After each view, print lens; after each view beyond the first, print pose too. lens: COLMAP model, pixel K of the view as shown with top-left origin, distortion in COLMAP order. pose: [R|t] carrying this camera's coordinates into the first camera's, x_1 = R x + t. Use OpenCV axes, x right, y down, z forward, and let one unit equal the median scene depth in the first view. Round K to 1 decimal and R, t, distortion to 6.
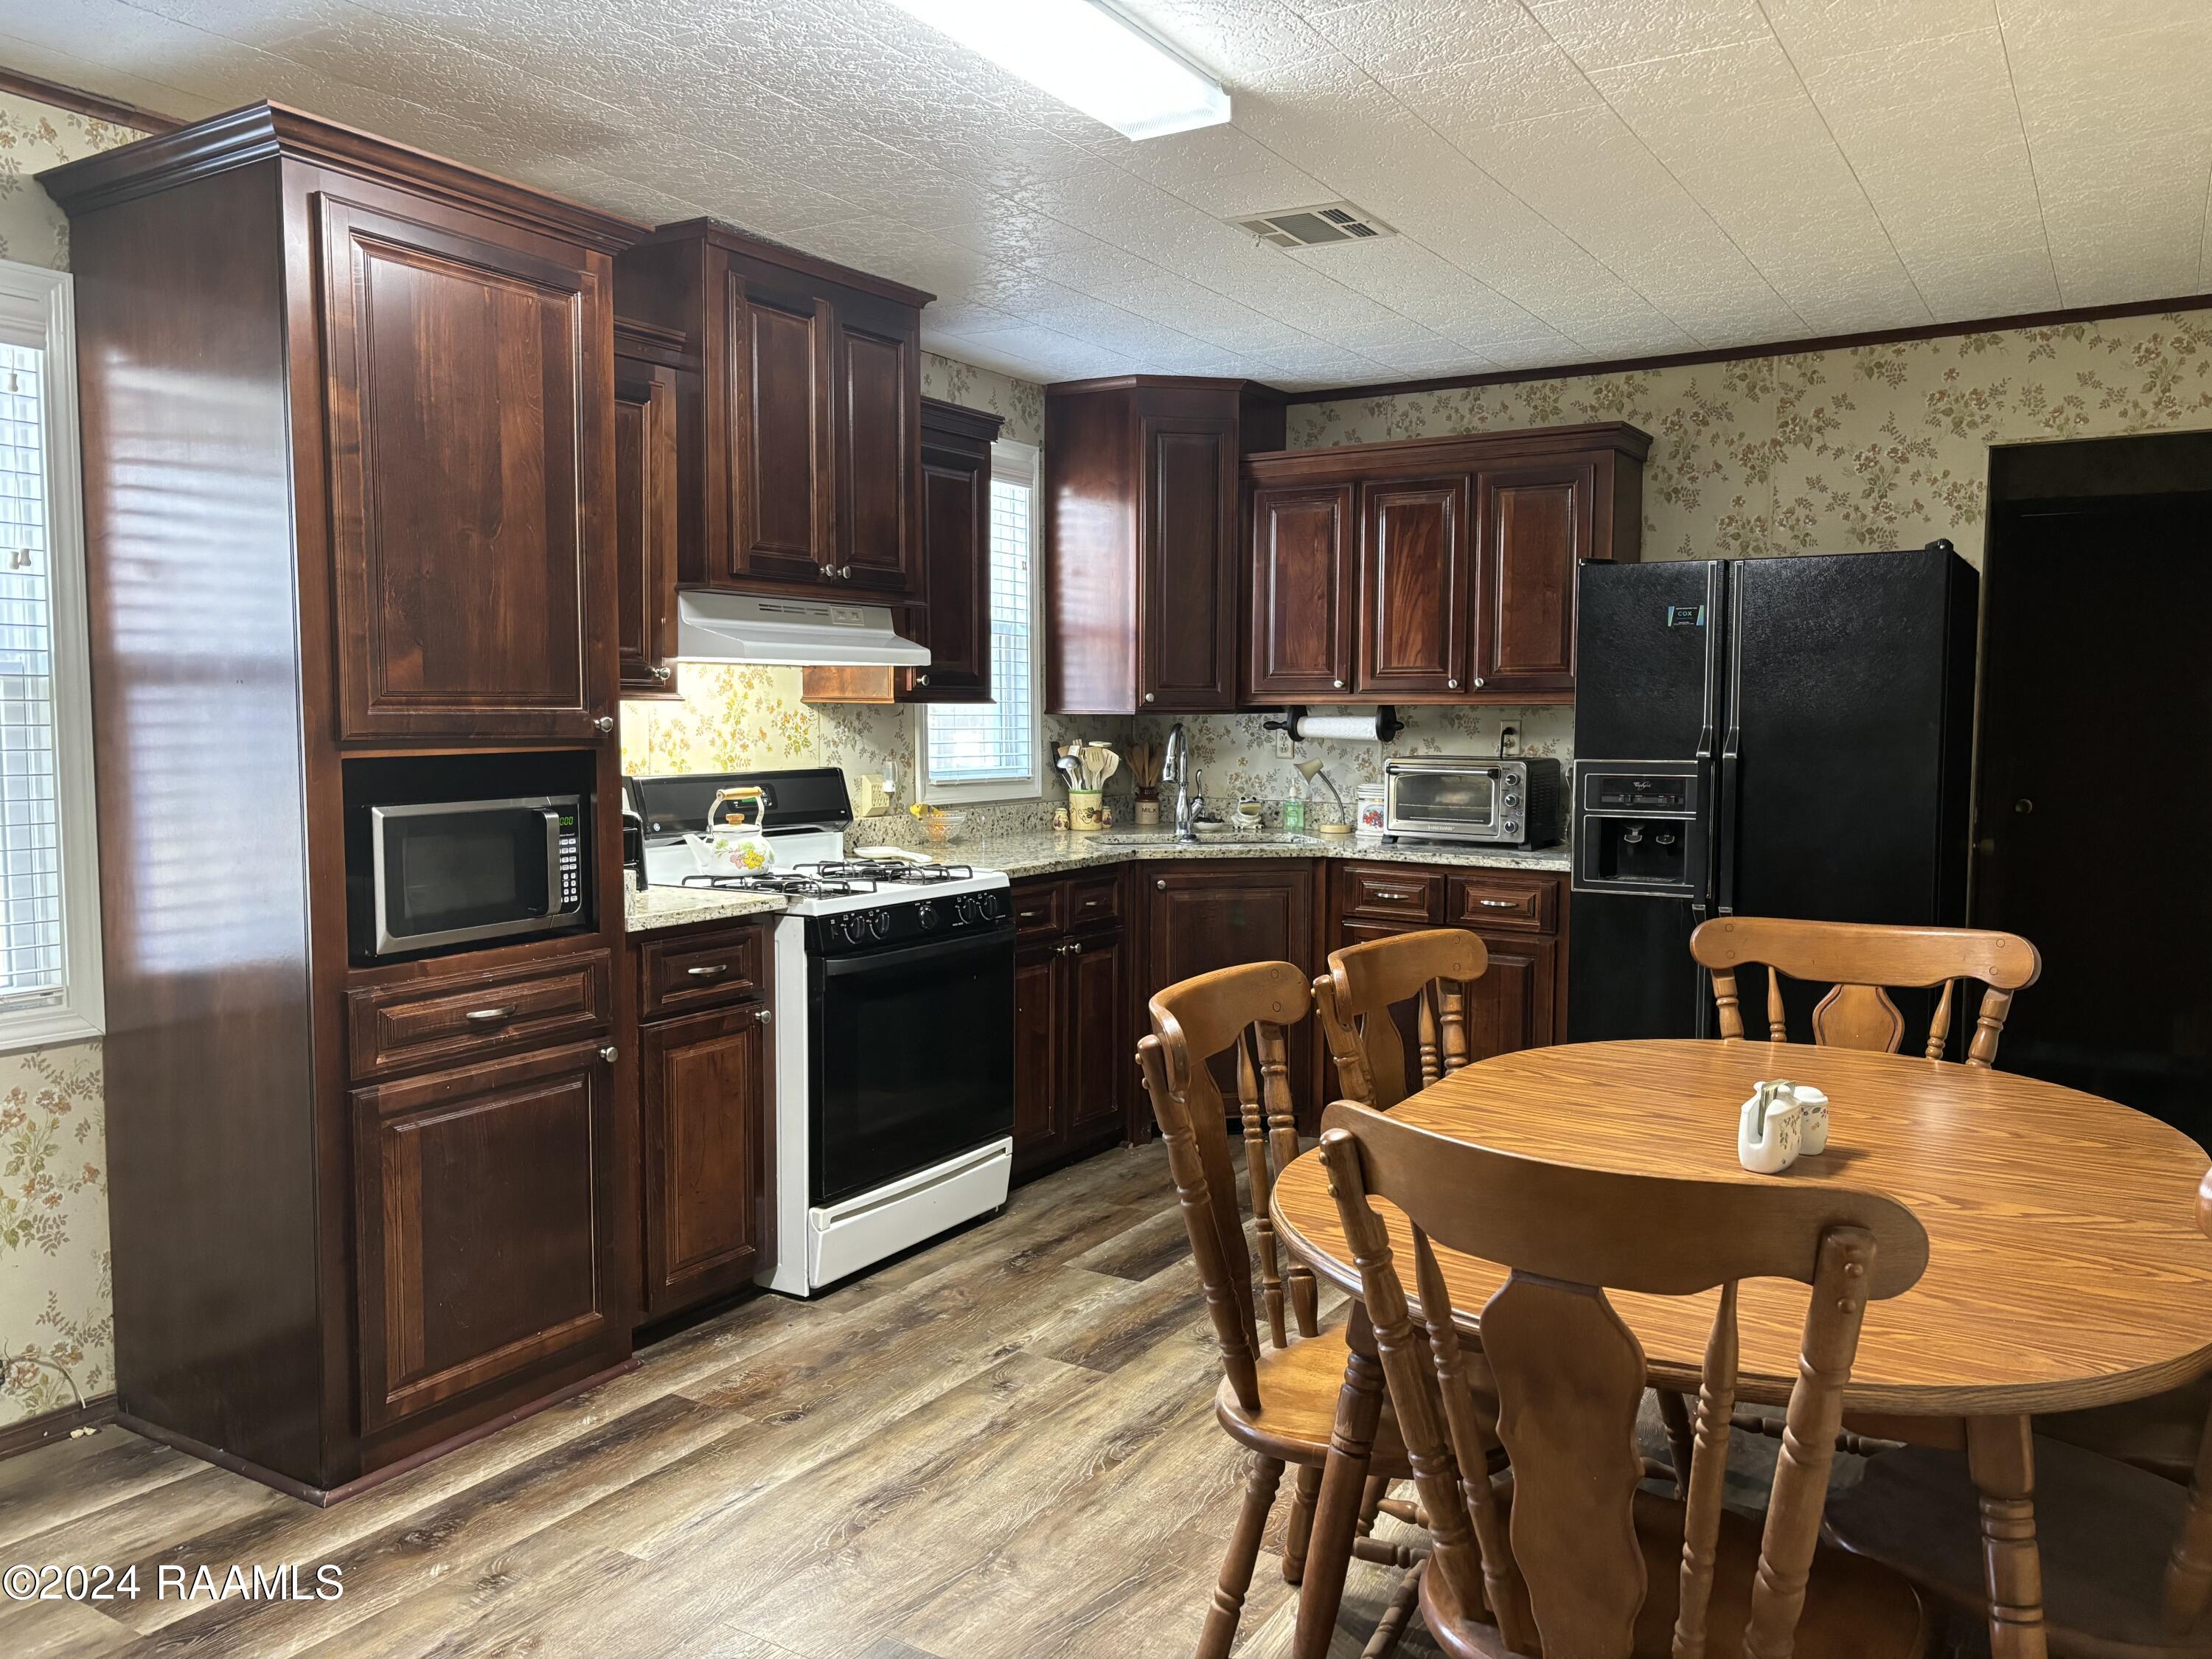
lens RADIAL K [[1652.6, 0, 1102.0], [0, 1652.6, 843.3], [0, 0, 1]] dist [0.107241, -0.286764]
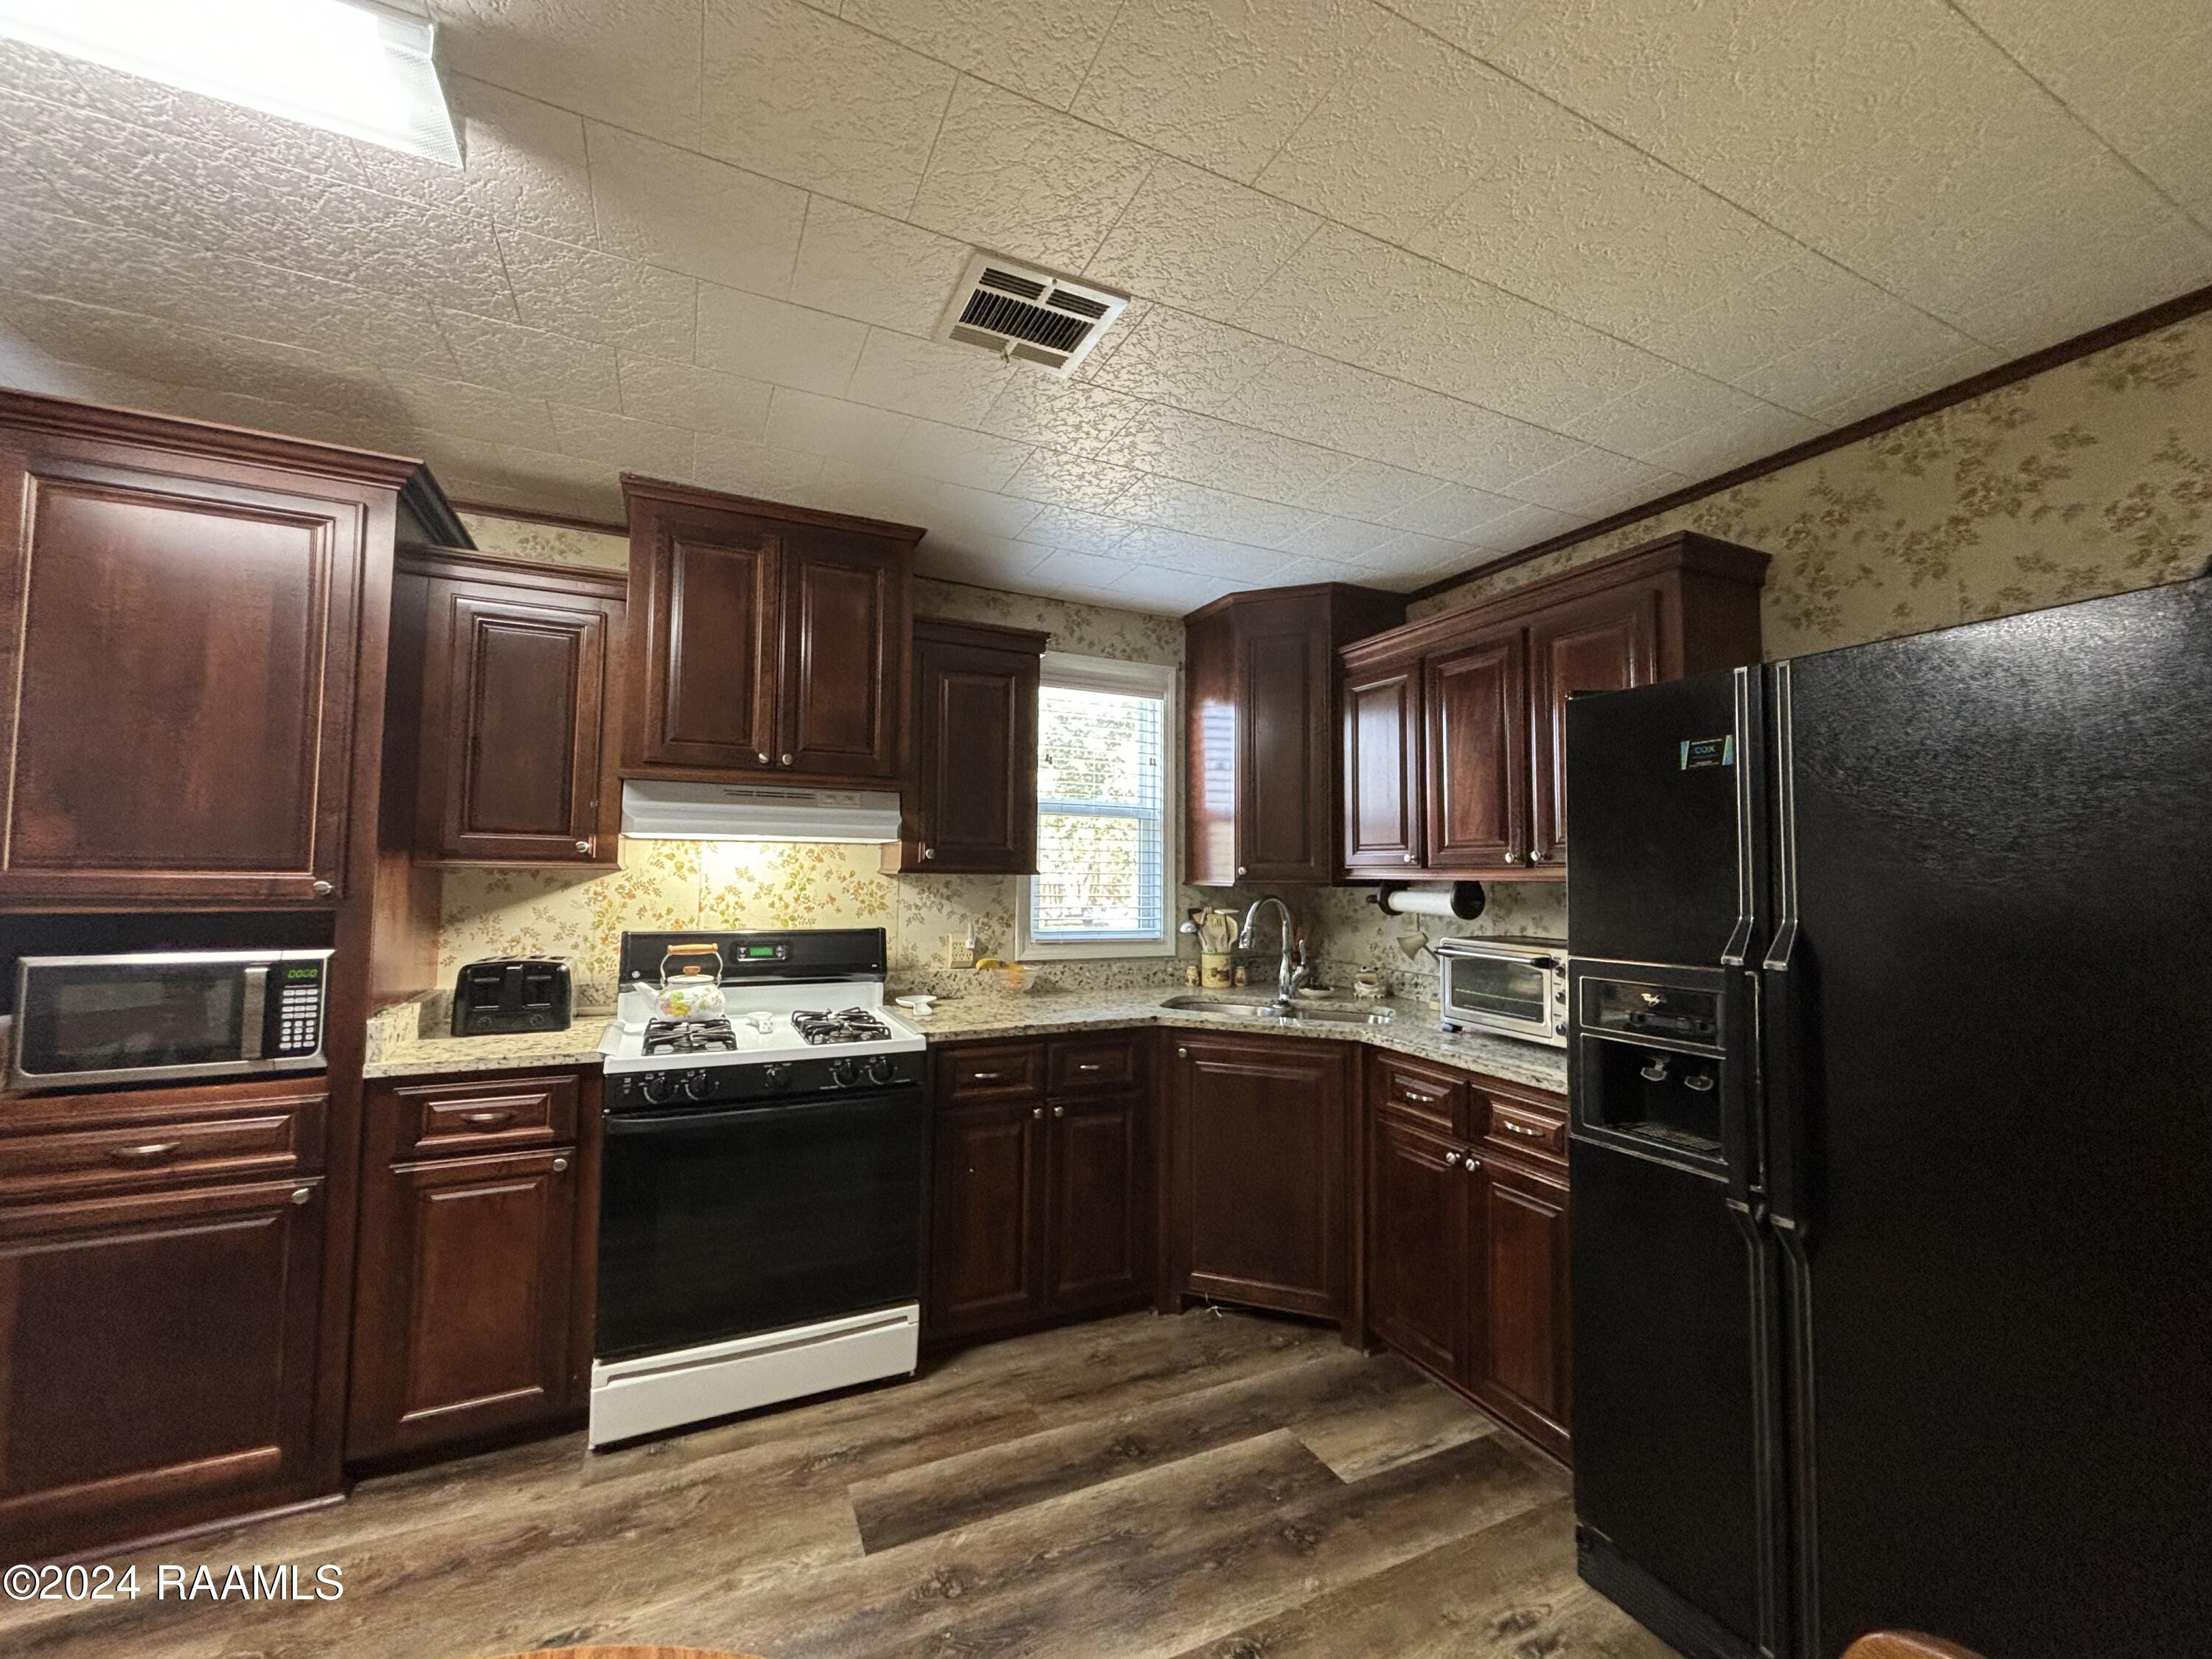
lens RADIAL K [[892.7, 0, 1108.3], [0, 892.7, 824.2], [0, 0, 1]] dist [-0.000158, -0.000809]
pose [[0.841504, -0.024478, -0.539696, 0.309932], [-0.053071, 0.990396, -0.127668, -0.043860], [0.537637, 0.136076, 0.832123, 0.517262]]
